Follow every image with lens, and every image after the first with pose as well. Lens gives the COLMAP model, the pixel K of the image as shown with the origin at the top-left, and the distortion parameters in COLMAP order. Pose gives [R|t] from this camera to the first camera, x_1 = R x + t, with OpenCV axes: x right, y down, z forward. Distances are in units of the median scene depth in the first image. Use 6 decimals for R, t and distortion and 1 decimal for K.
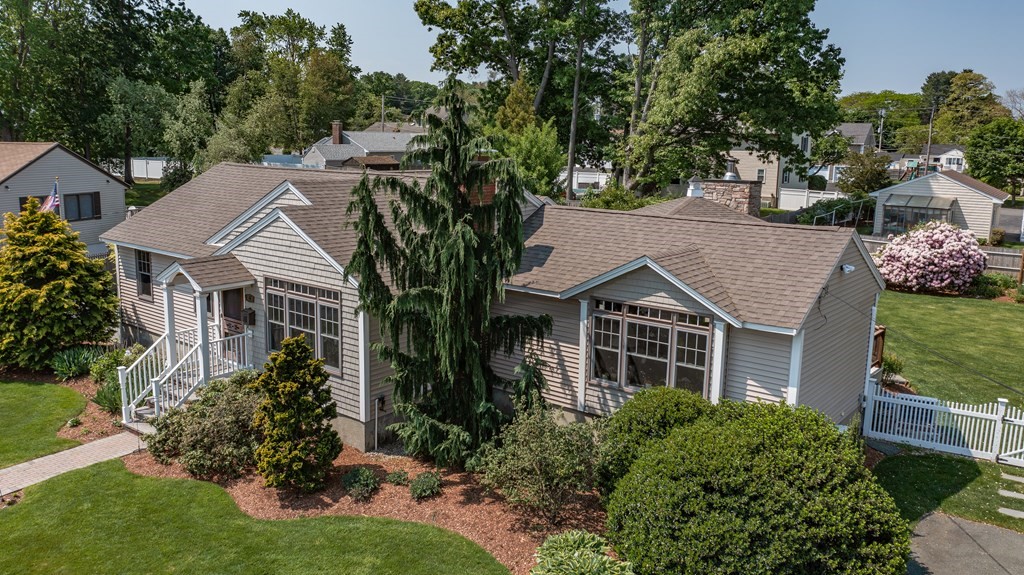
lens RADIAL K [[805.1, 0, 512.0], [0, 805.1, 287.5], [0, 0, 1]] dist [-0.006503, -0.001575]
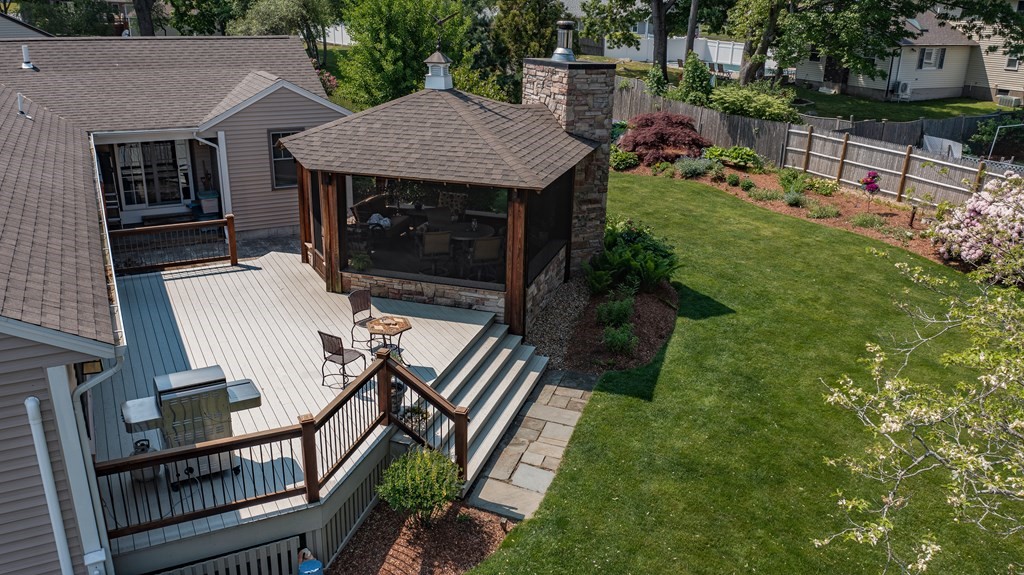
lens RADIAL K [[805.1, 0, 512.0], [0, 805.1, 287.5], [0, 0, 1]] dist [-0.006503, -0.001575]
pose [[0.914959, 0.138718, -0.378955, 0.401697], [-0.077381, 0.981945, 0.172615, -0.059065], [0.396057, -0.128612, 0.909174, 0.366146]]
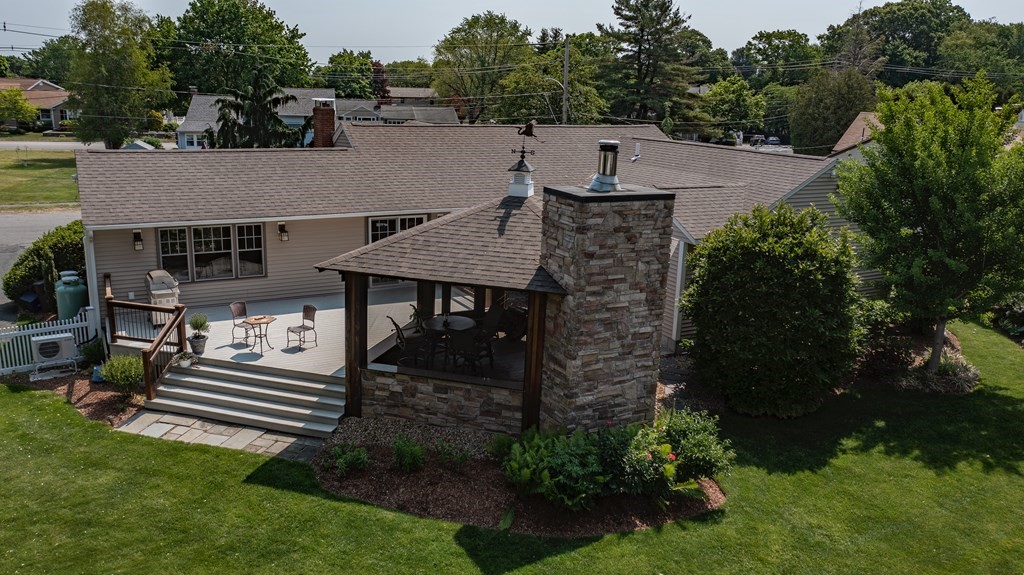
lens RADIAL K [[805.1, 0, 512.0], [0, 805.1, 287.5], [0, 0, 1]] dist [-0.006503, -0.001575]
pose [[-0.402620, 0.178604, -0.897774, 0.602827], [-0.201777, 0.939338, 0.277362, -0.166628], [0.892851, 0.292821, -0.342158, 0.946780]]
